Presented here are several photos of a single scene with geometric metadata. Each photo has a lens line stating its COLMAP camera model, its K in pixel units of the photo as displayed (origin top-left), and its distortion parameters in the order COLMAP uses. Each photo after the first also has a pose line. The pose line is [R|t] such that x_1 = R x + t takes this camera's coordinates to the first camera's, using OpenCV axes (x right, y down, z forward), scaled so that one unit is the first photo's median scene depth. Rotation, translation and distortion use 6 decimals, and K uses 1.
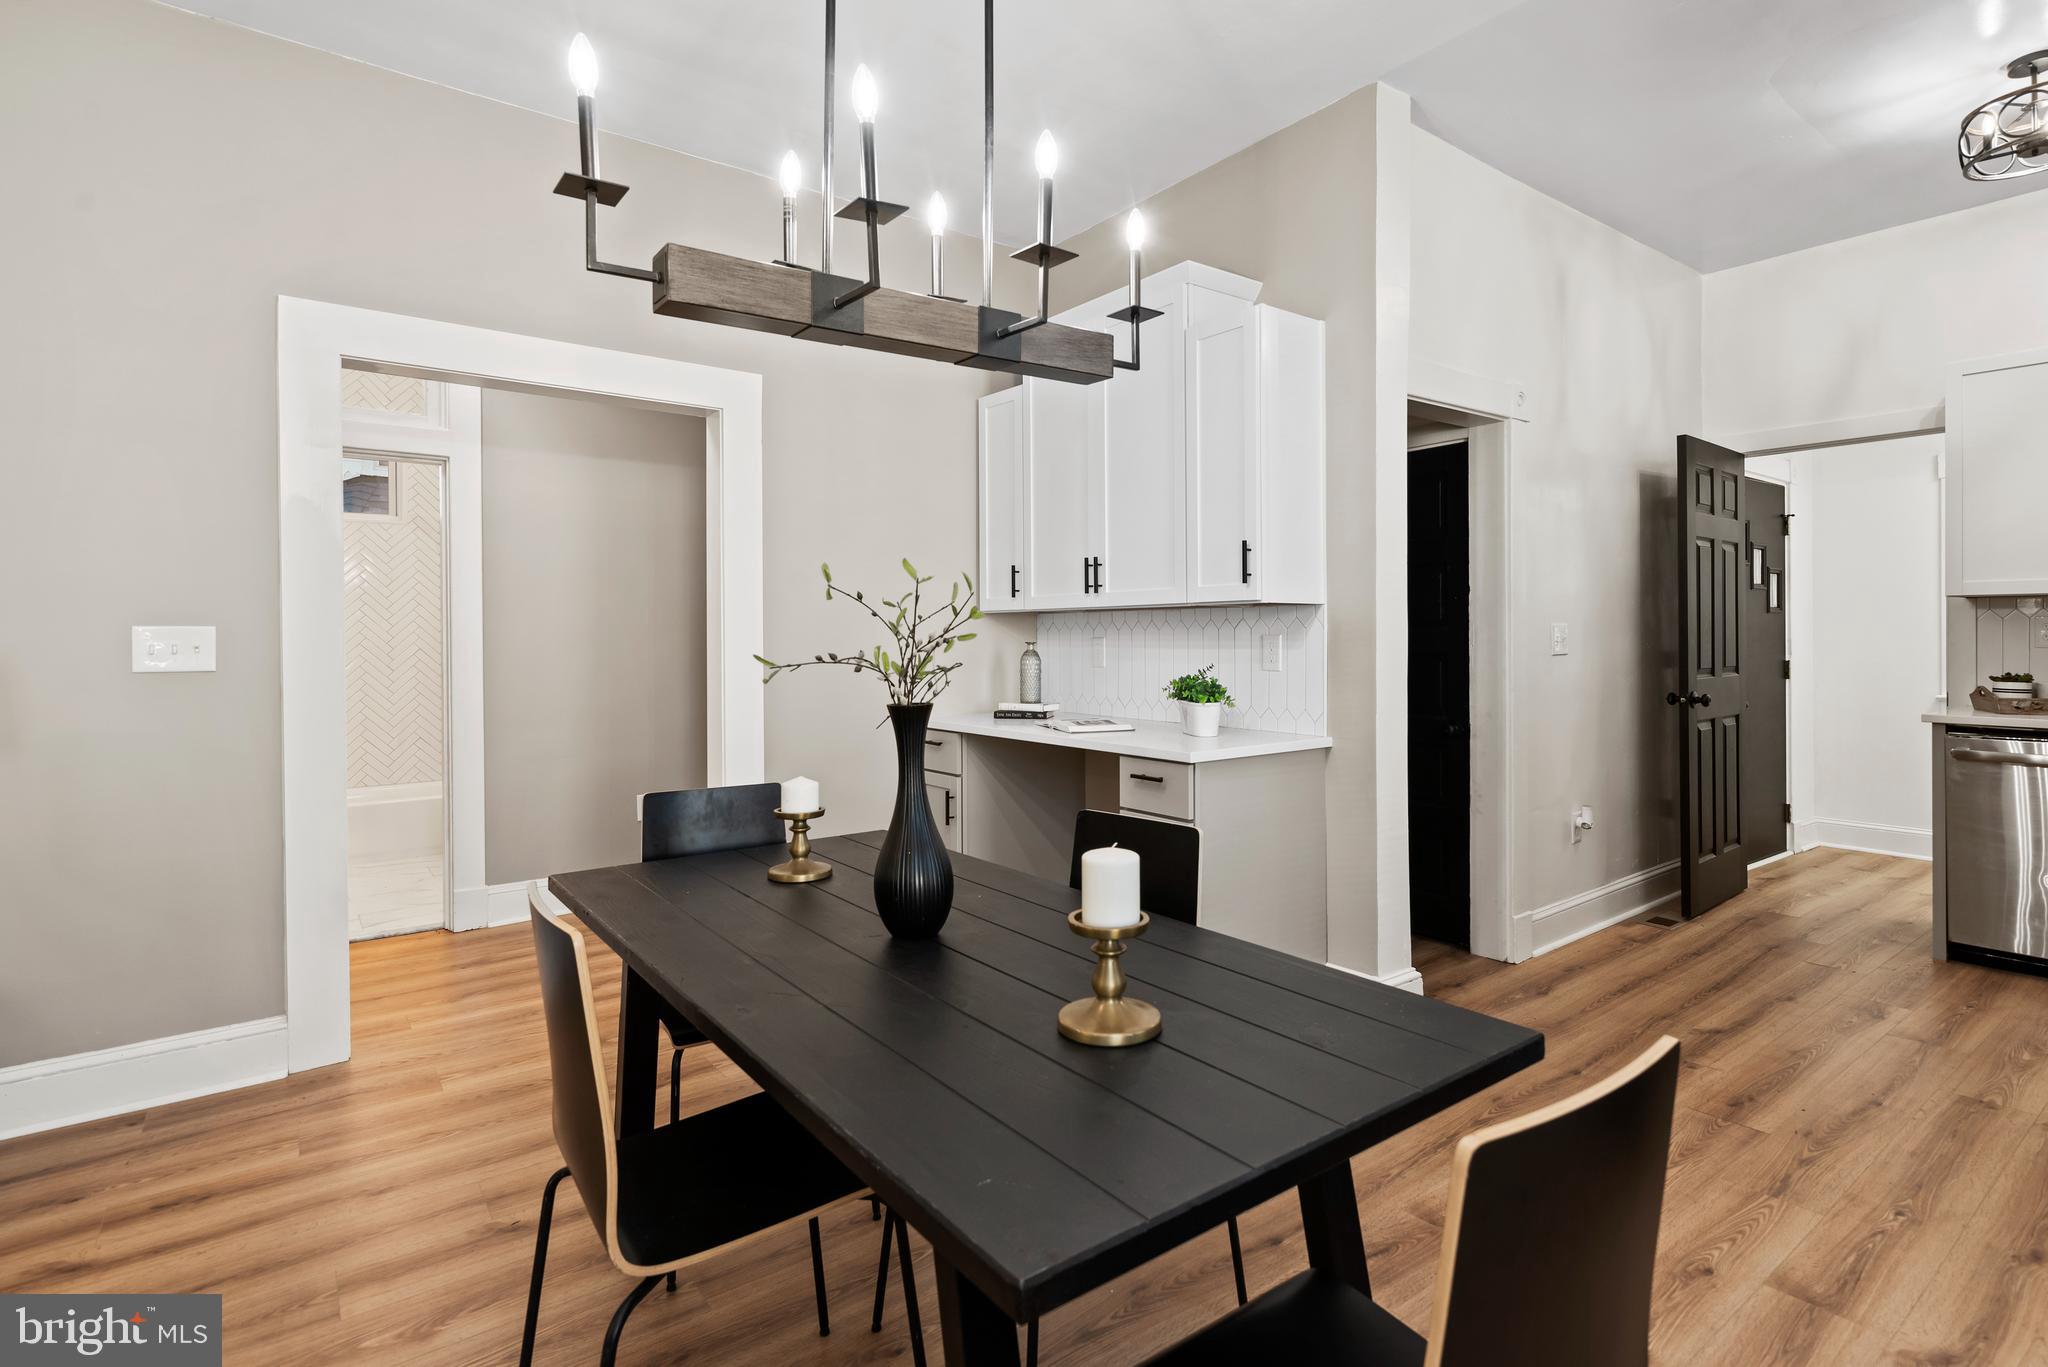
lens RADIAL K [[1004.5, 0, 1061.5], [0, 1004.5, 640.6], [0, 0, 1]] dist [0.000789, 0.000441]
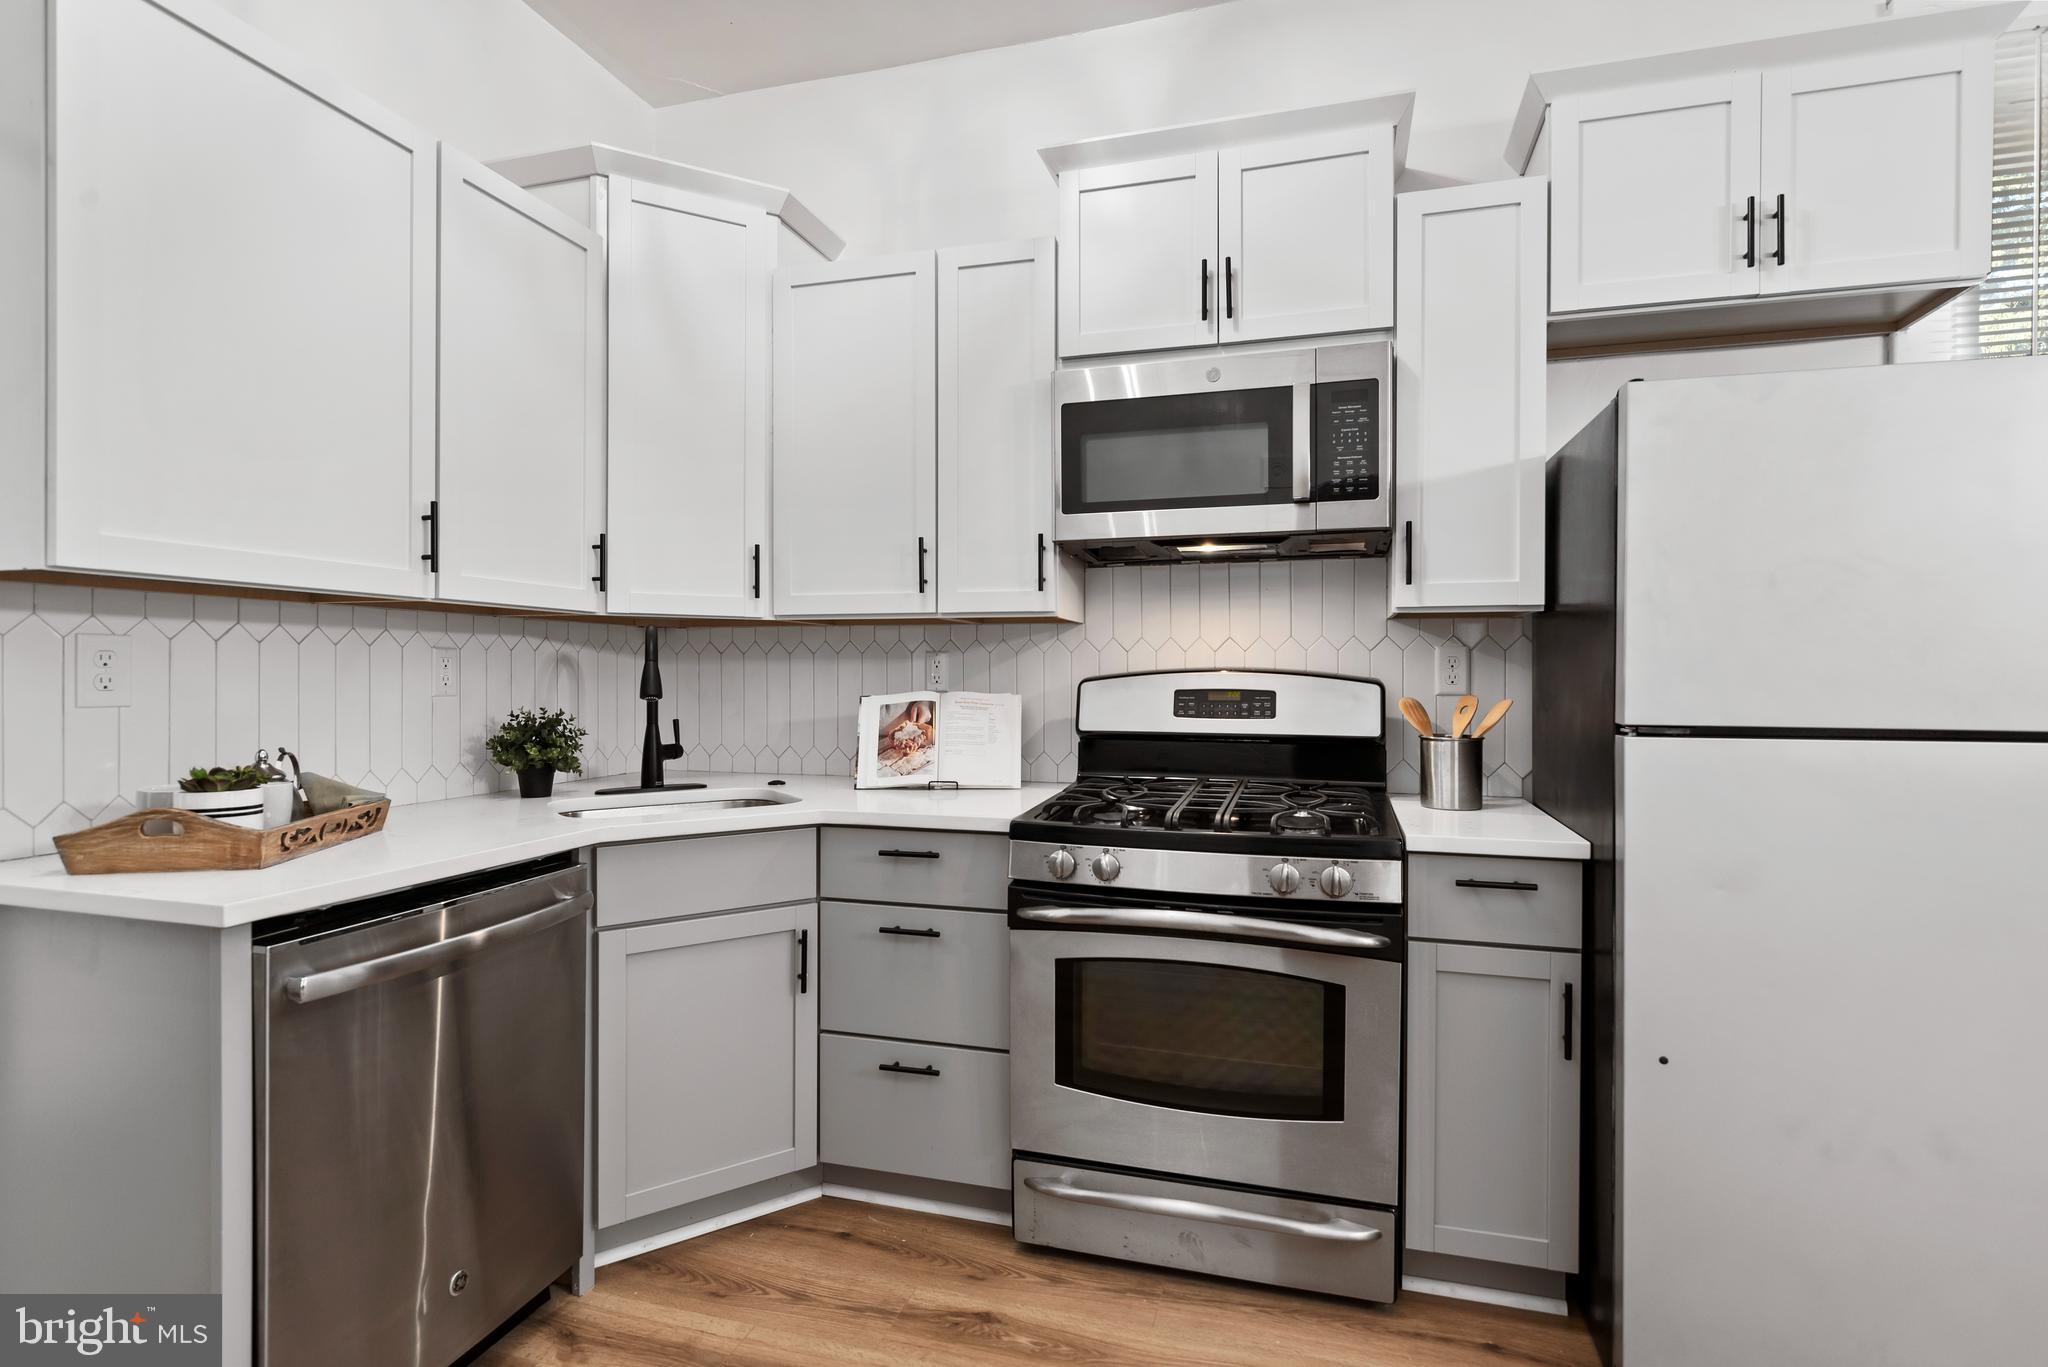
lens RADIAL K [[1004.5, 0, 1028.3], [0, 1004.5, 671.6], [0, 0, 1]] dist [0.000789, 0.000441]
pose [[-0.585707, 0.005482, 0.810504, 0.410170], [0.003500, 0.999985, -0.004235, -0.005710], [-0.810515, 0.000356, -0.585717, 0.984046]]
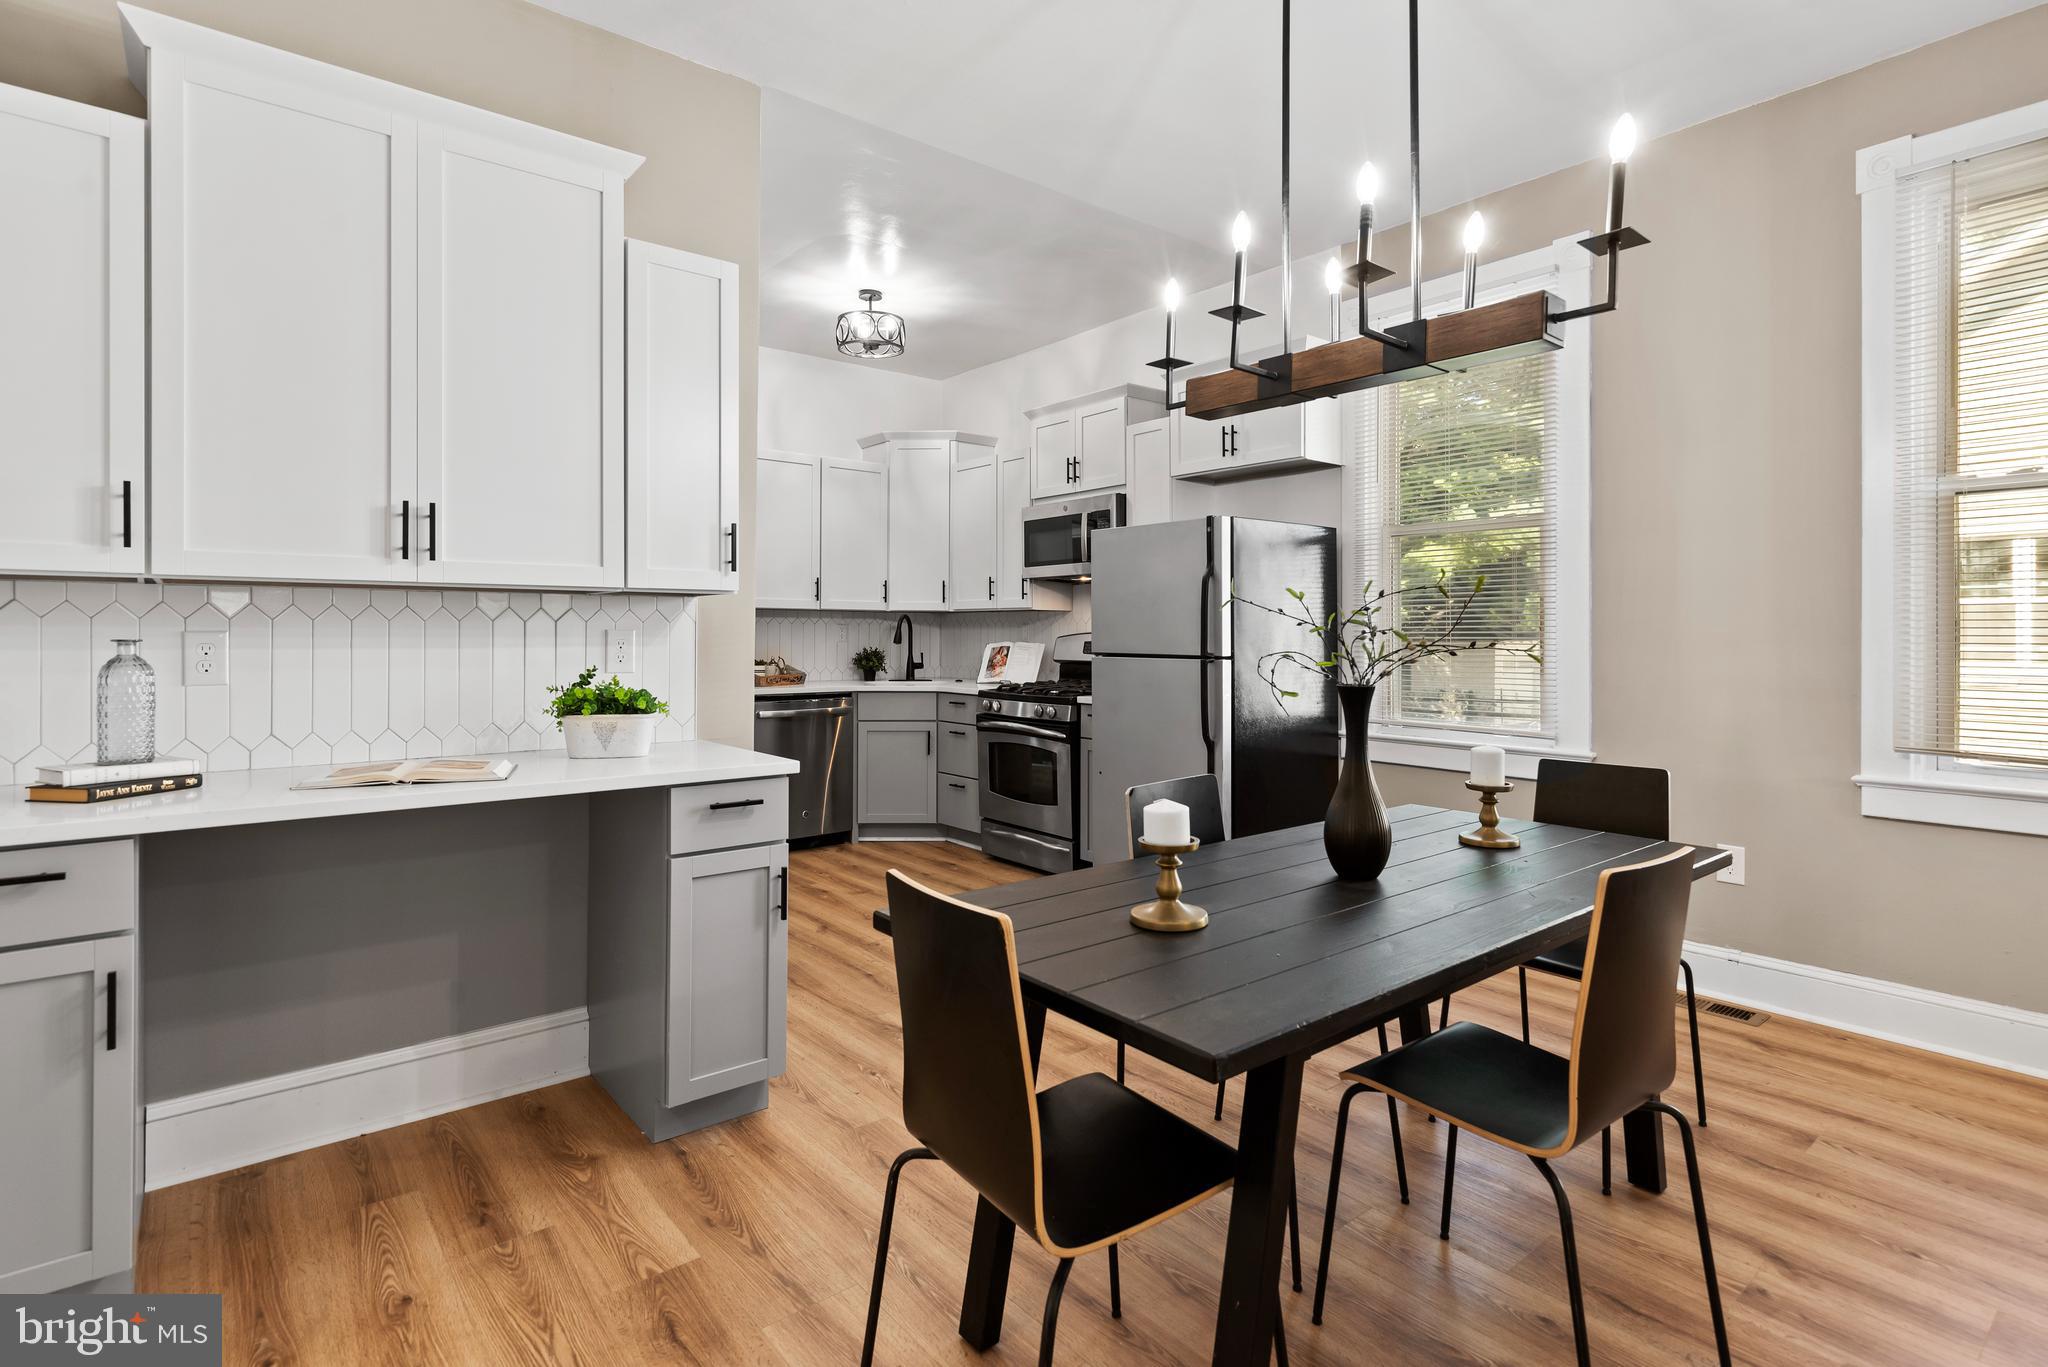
lens RADIAL K [[1004.5, 0, 1029.2], [0, 1004.5, 632.6], [0, 0, 1]] dist [0.000789, 0.000441]
pose [[-0.028452, 0.006990, 0.999571, -0.597059], [-0.000472, 0.999975, -0.007007, 0.001506], [-0.999595, -0.000671, -0.028448, 0.634698]]
